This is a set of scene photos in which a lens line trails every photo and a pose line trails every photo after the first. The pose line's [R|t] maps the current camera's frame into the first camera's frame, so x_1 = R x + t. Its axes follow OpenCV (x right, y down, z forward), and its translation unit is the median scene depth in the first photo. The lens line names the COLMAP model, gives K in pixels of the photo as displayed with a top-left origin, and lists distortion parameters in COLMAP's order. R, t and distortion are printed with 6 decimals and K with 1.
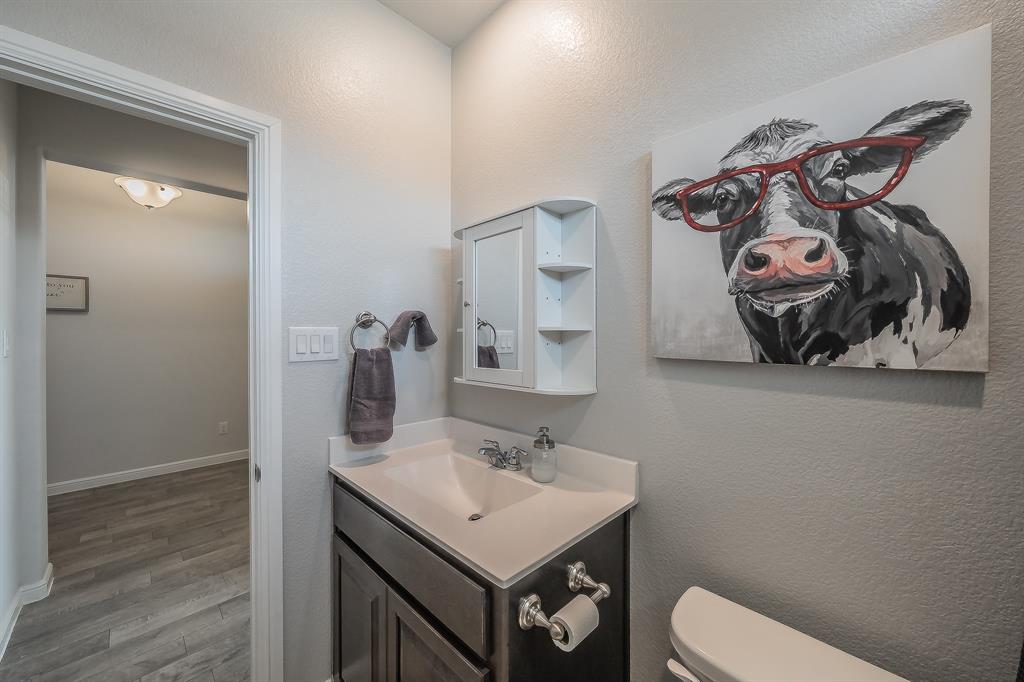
lens RADIAL K [[394.3, 0, 512.9], [0, 394.3, 337.5], [0, 0, 1]] dist [-0.000725, -0.000299]
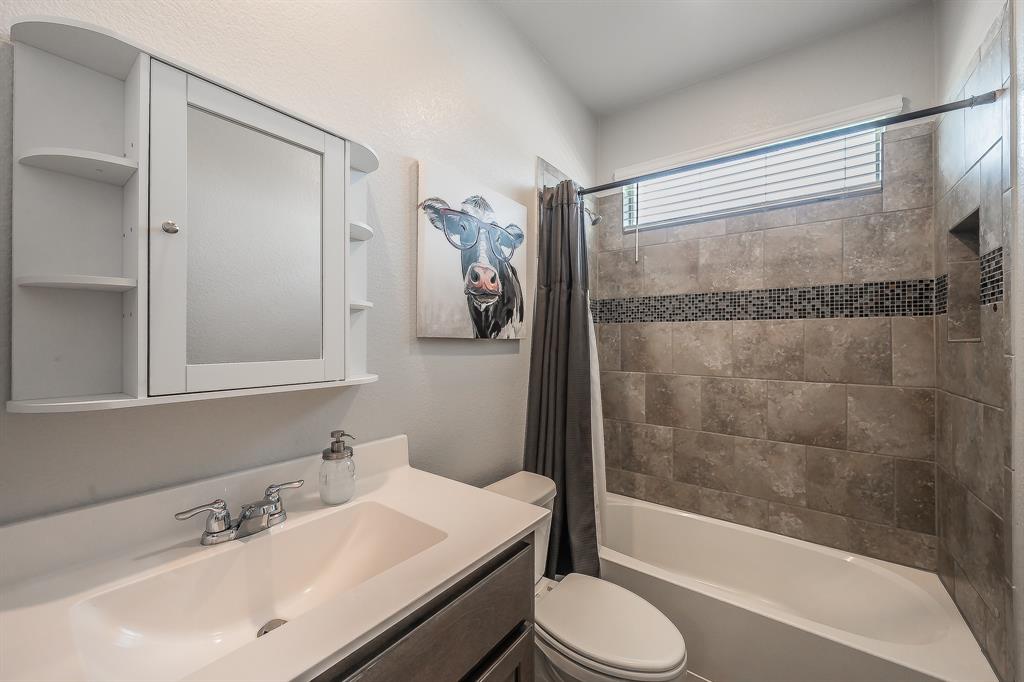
lens RADIAL K [[394.3, 0, 512.3], [0, 394.3, 340.3], [0, 0, 1]] dist [-0.000725, -0.000299]
pose [[-0.150150, 0.001626, 0.988662, -1.071788], [0.002410, 0.999996, -0.001278, 0.078845], [-0.988660, 0.002190, -0.150153, 1.147029]]
